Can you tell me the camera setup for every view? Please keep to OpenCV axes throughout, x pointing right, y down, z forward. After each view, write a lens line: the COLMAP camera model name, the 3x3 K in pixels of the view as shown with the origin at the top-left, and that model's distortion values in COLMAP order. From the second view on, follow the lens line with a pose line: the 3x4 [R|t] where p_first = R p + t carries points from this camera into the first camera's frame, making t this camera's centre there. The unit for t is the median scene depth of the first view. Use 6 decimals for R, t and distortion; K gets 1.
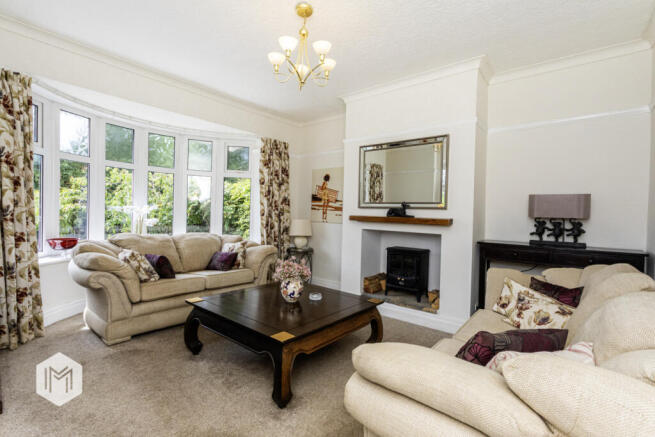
lens RADIAL K [[308.7, 0, 327.9], [0, 308.7, 215.9], [0, 0, 1]] dist [0.002609, 0.000424]
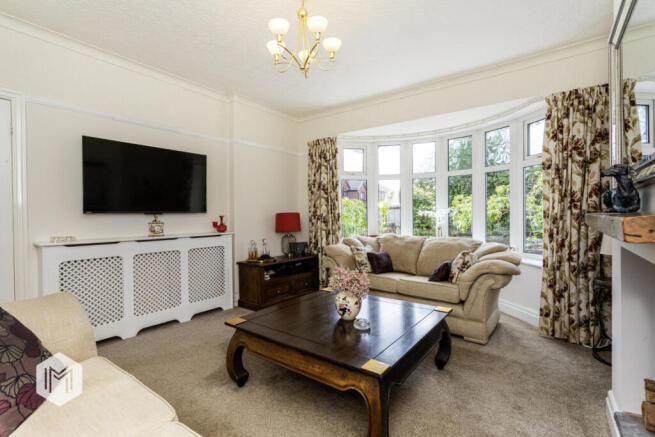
lens RADIAL K [[308.7, 0, 328.4], [0, 308.7, 218.7], [0, 0, 1]] dist [0.002609, 0.000424]
pose [[0.051174, -0.009919, -0.998640, 0.413653], [0.001851, 0.999950, -0.009837, 0.006826], [0.998688, -0.001346, 0.051190, 0.516509]]
